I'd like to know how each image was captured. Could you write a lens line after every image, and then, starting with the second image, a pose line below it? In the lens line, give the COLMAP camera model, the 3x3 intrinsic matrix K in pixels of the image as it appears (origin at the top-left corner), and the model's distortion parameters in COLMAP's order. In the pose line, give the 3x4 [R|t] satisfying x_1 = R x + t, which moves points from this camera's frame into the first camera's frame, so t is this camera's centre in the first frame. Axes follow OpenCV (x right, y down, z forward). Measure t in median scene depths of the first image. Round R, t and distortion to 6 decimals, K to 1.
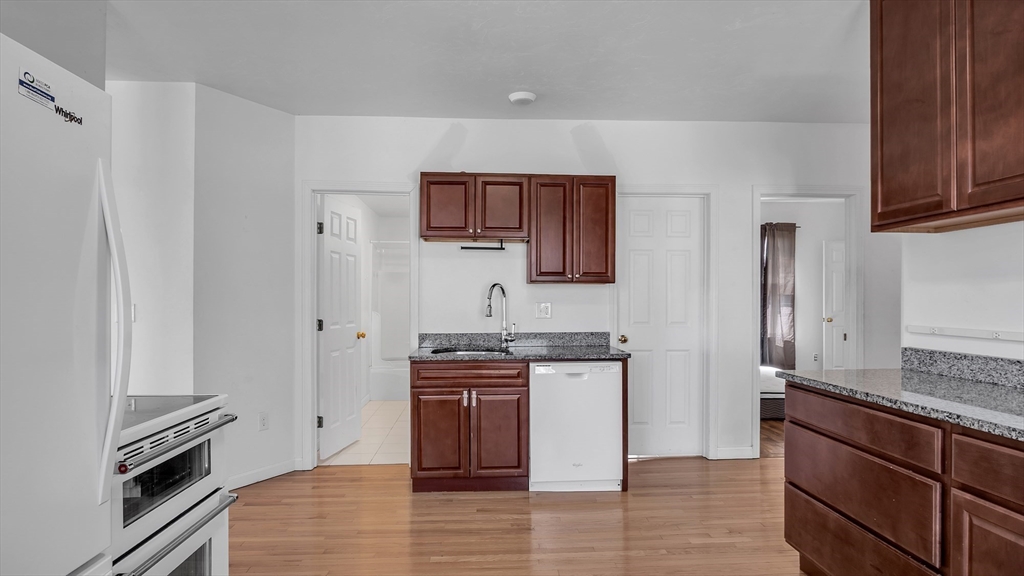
lens RADIAL K [[577.2, 0, 534.7], [0, 577.2, 291.8], [0, 0, 1]] dist [-0.002657, -0.001446]
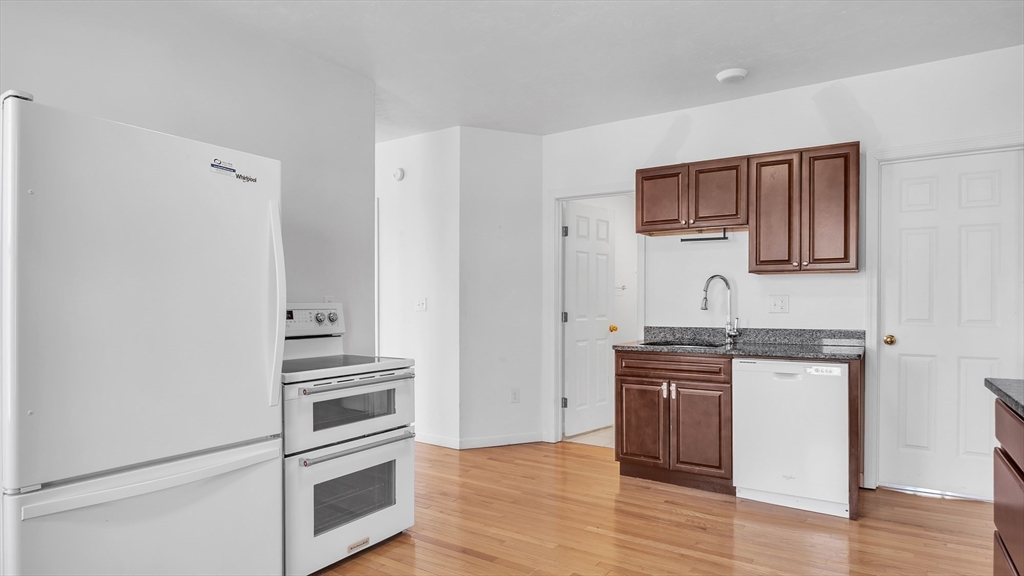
lens RADIAL K [[583.8, 0, 499.8], [0, 583.8, 295.3], [0, 0, 1]] dist [-0.017148, -0.001338]
pose [[0.783771, -0.009510, -0.620978, 0.263712], [0.010217, 0.999945, -0.002418, 0.018317], [0.620966, -0.004449, 0.783825, 0.027657]]
